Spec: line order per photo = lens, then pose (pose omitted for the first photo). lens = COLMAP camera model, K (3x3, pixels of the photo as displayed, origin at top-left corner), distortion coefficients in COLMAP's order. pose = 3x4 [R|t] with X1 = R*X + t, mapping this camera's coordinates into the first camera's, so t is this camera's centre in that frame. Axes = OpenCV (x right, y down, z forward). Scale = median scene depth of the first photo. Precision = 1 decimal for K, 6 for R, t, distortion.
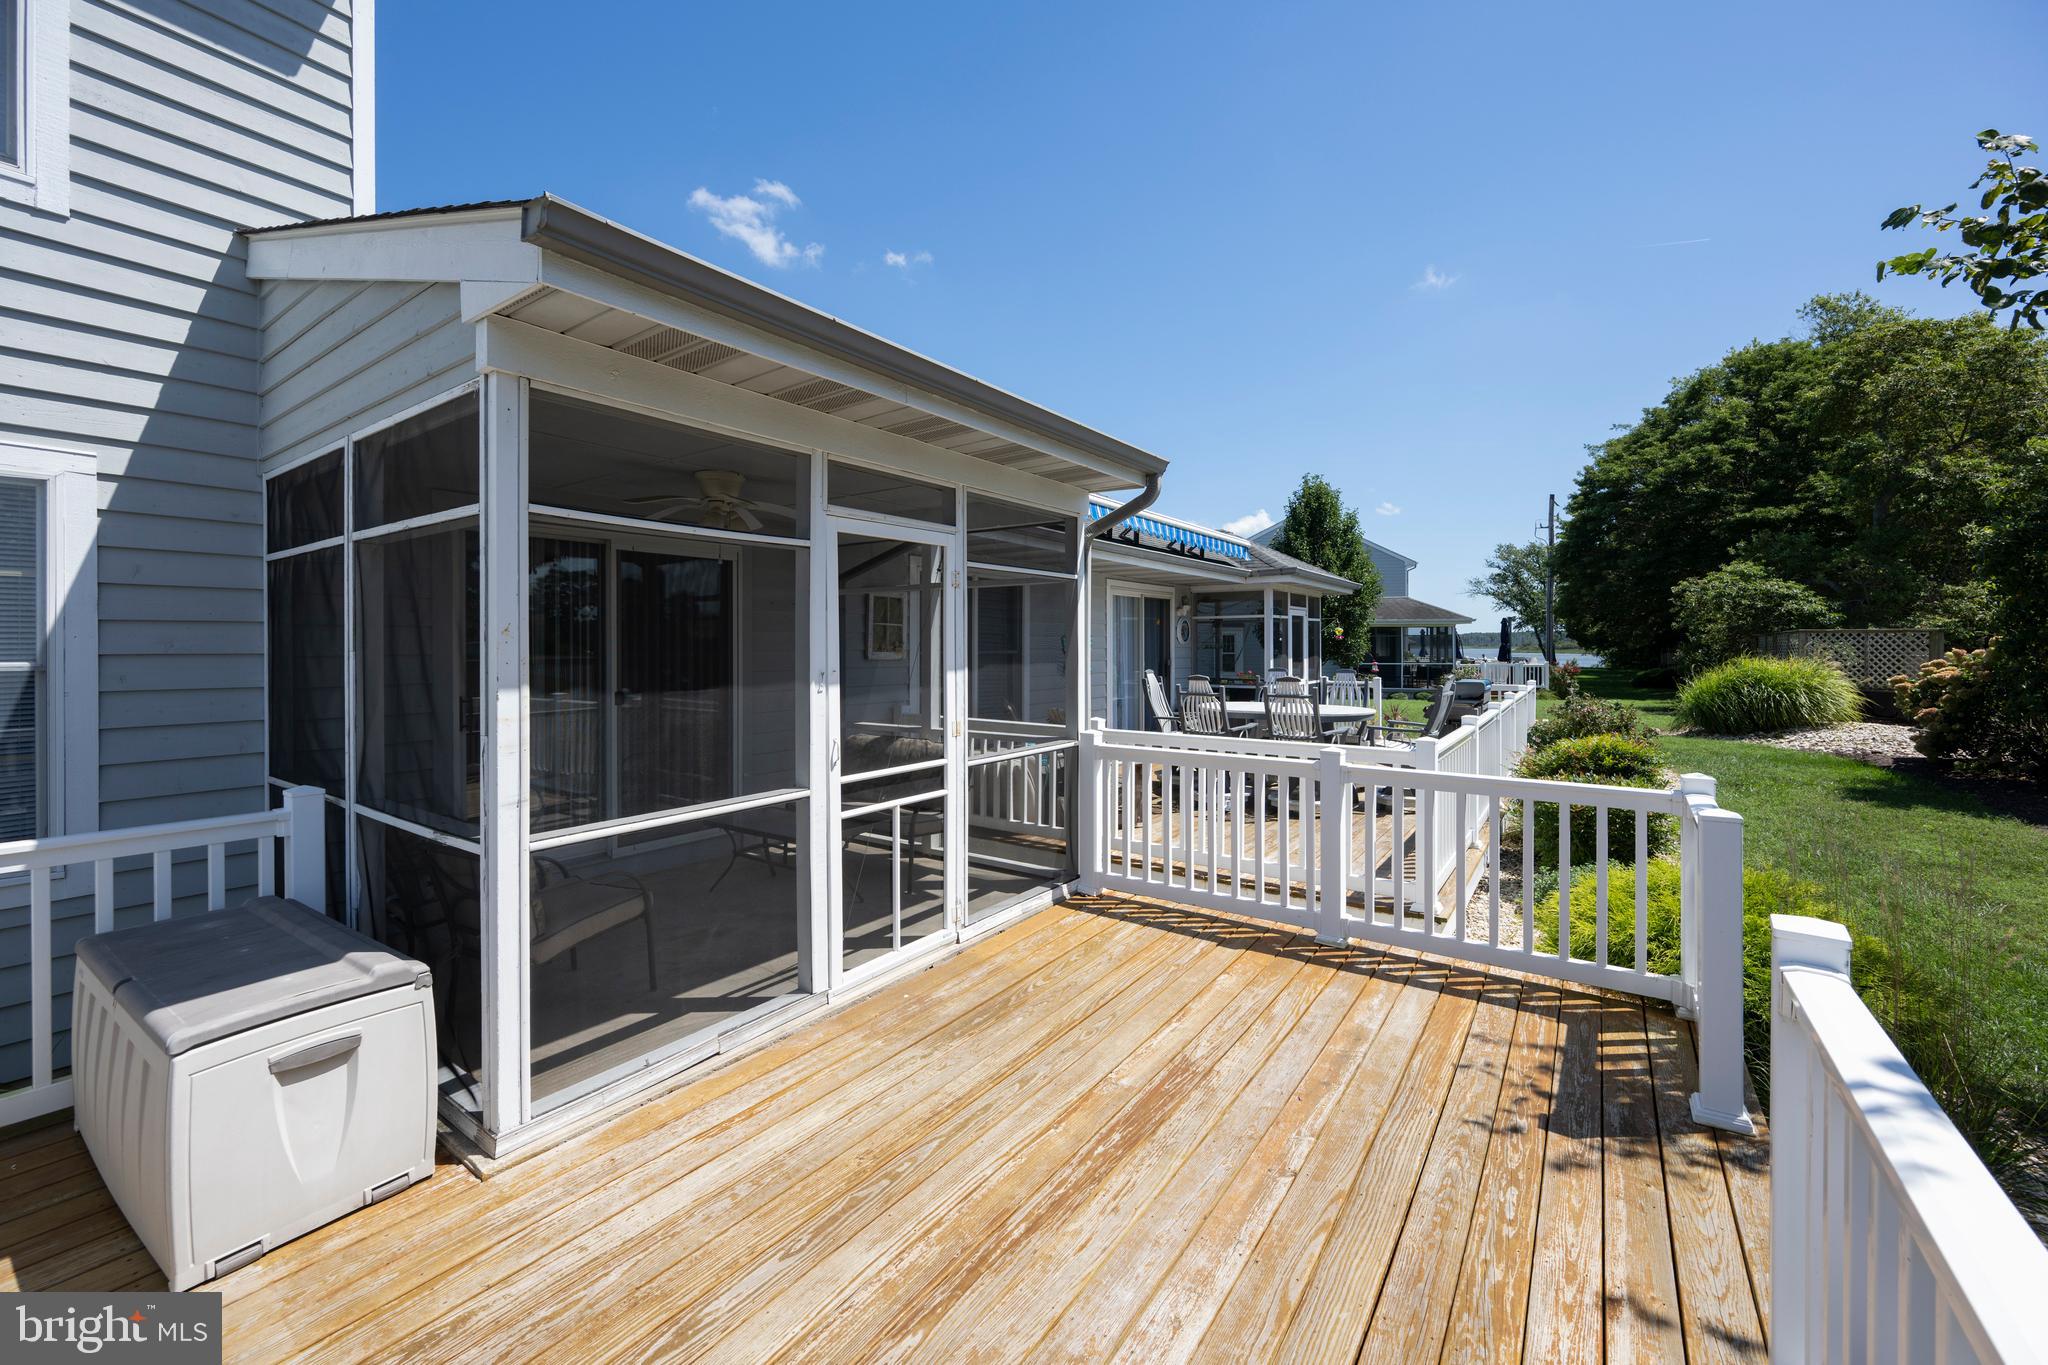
lens RADIAL K [[807.5, 0, 1022.4], [0, 807.5, 643.5], [0, 0, 1]] dist [0.000437, 0.000027]
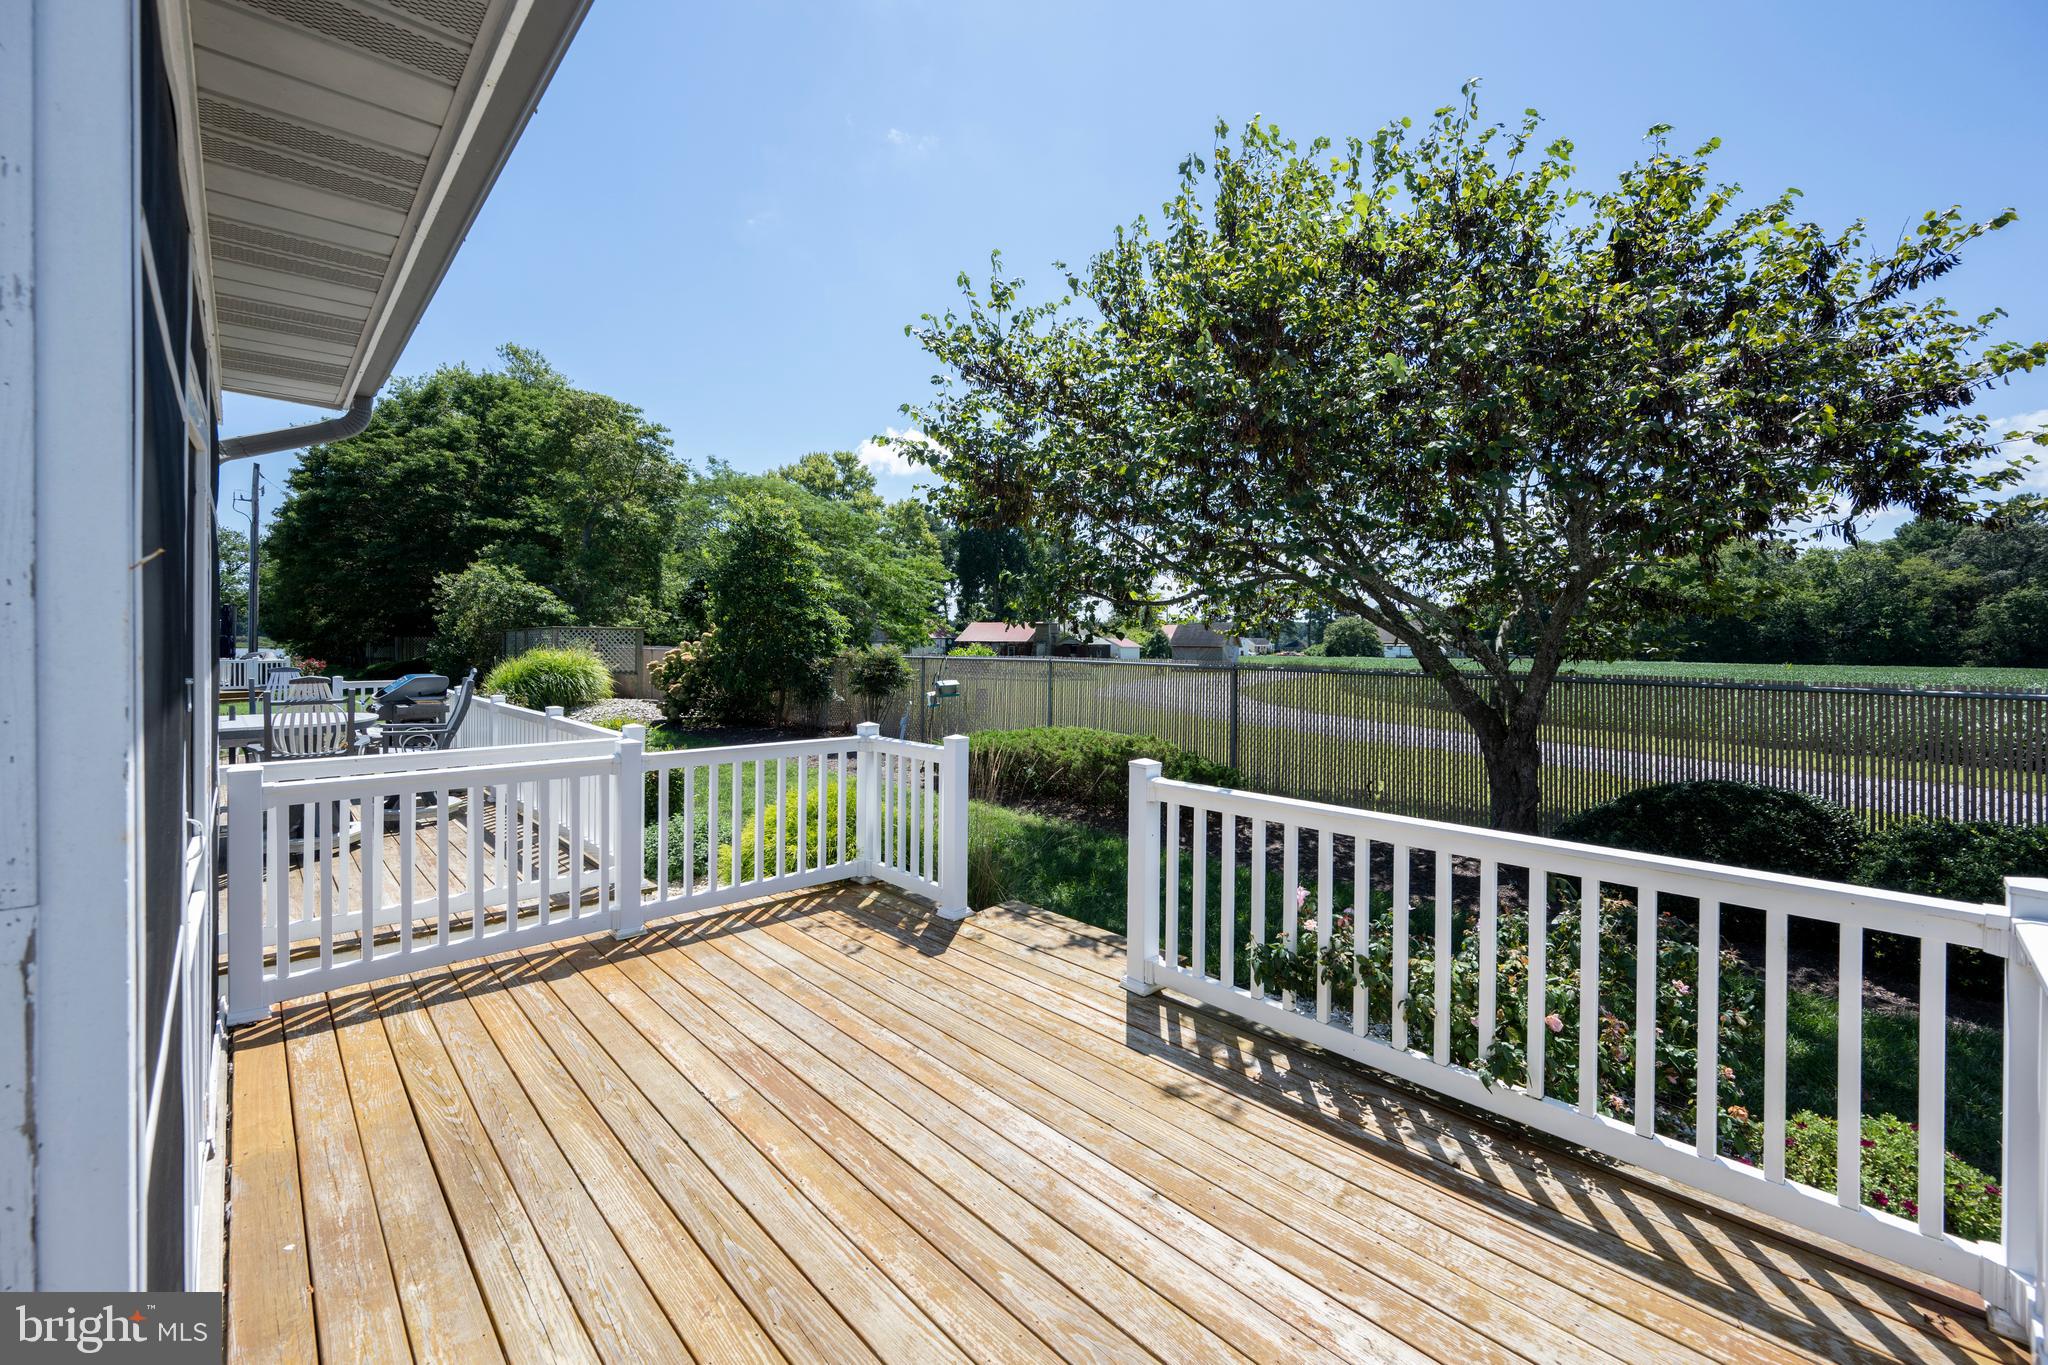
lens RADIAL K [[827.9, 0, 1007.6], [0, 827.9, 642.9], [0, 0, 1]] dist [0.000495, 0.000288]
pose [[0.208841, 0.000730, 0.977949, -0.522541], [-0.008569, 0.999963, 0.001083, 0.003267], [-0.977912, -0.008606, 0.208839, 0.327929]]
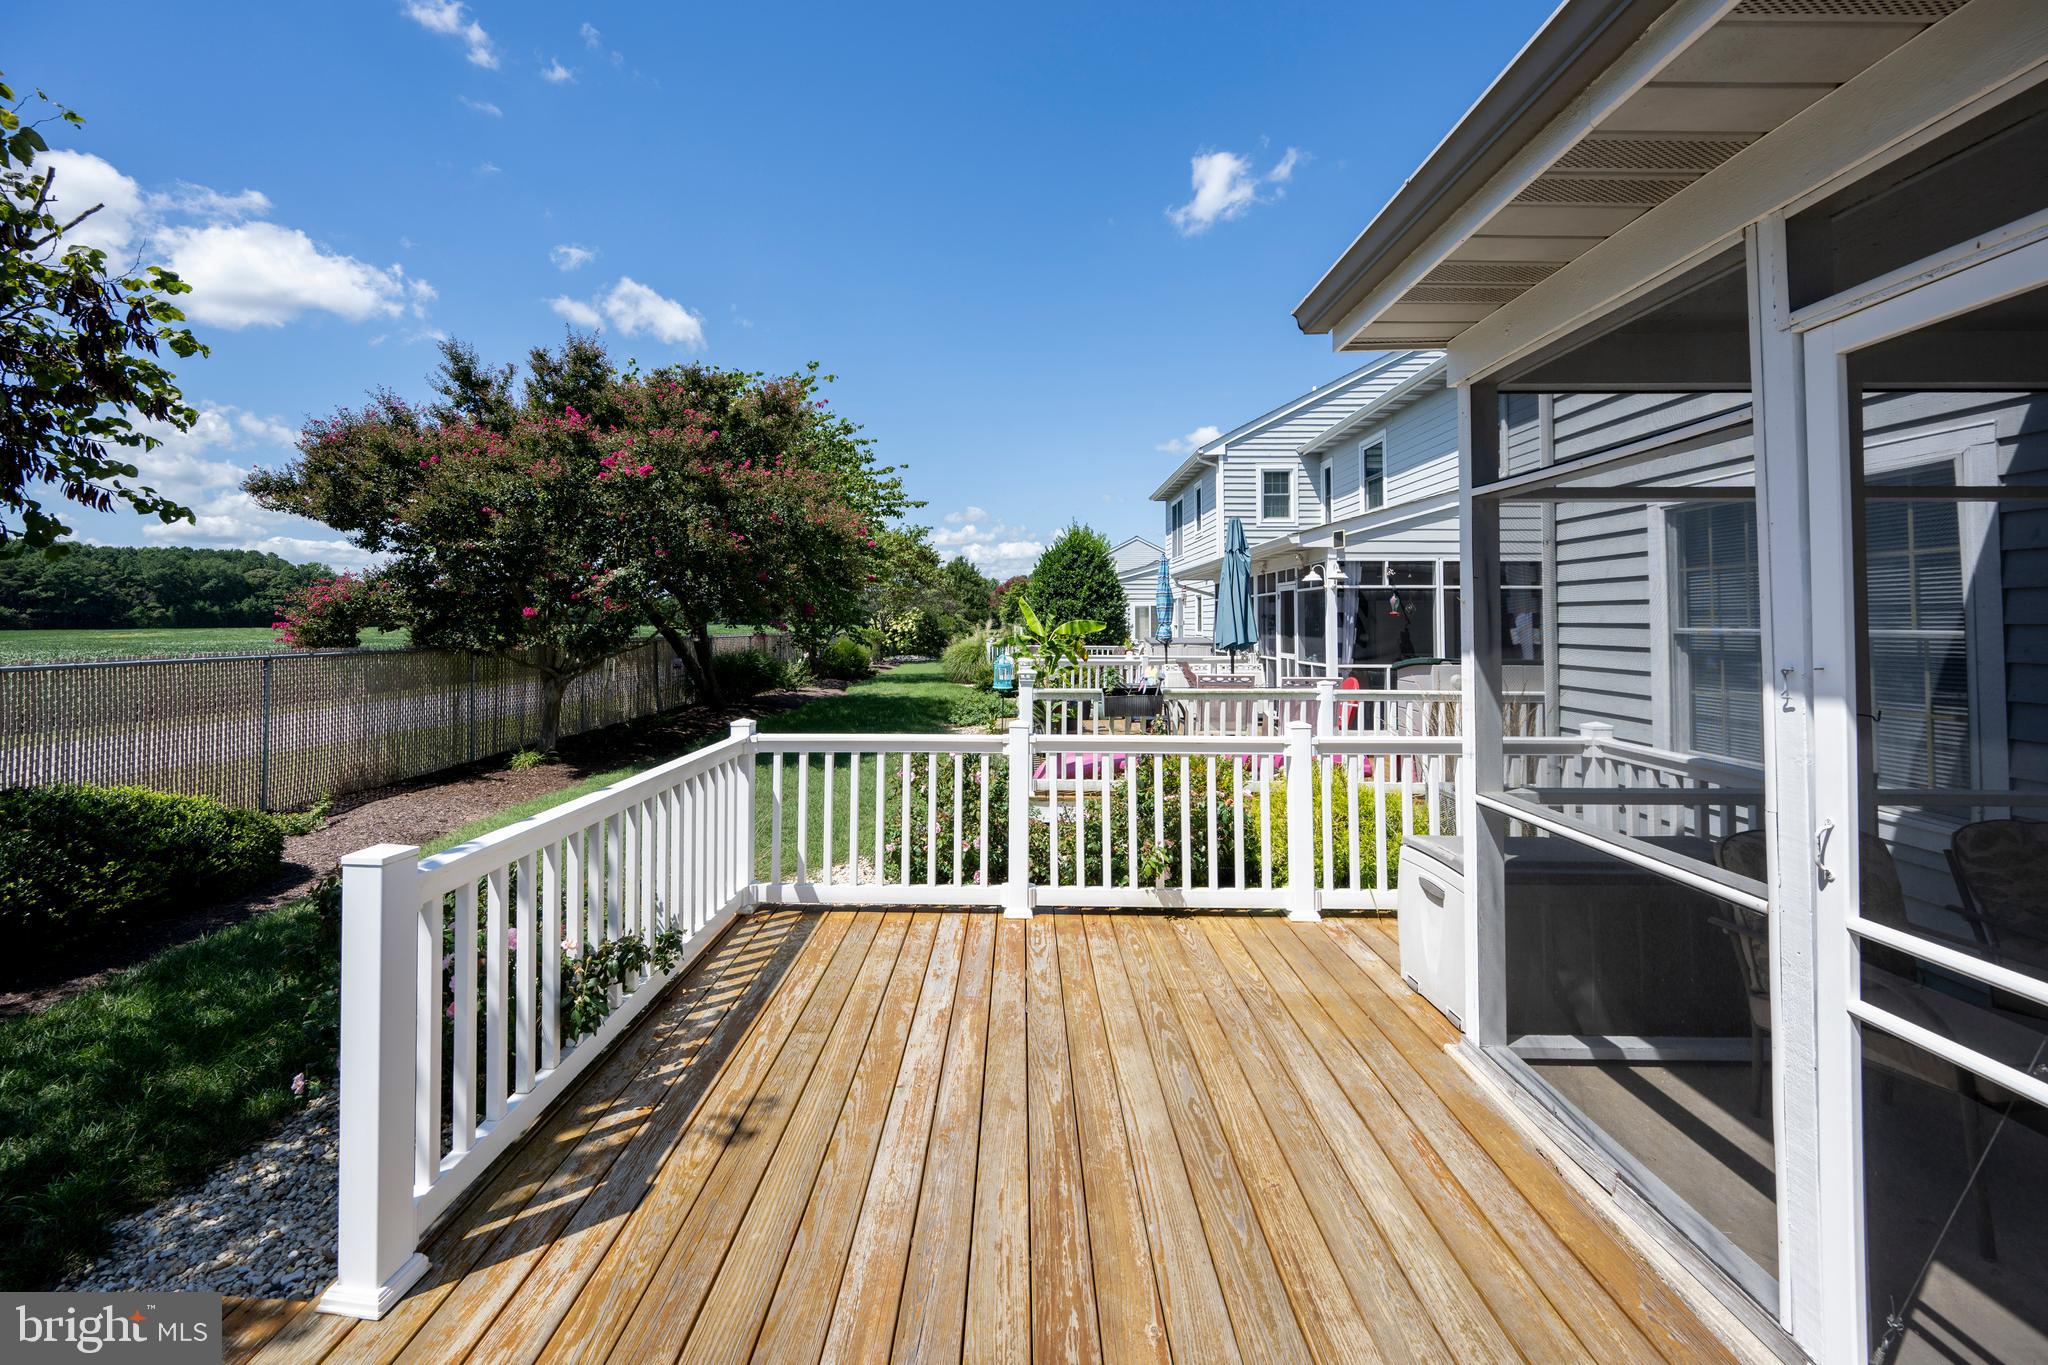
lens RADIAL K [[834.7, 0, 990.3], [0, 834.7, 595.7], [0, 0, 1]] dist [-0.000884, -0.000105]
pose [[-0.836891, -0.014007, -0.547190, 0.338198], [0.003443, 0.999518, -0.030851, 0.004193], [0.547359, -0.027702, -0.836440, 0.940445]]
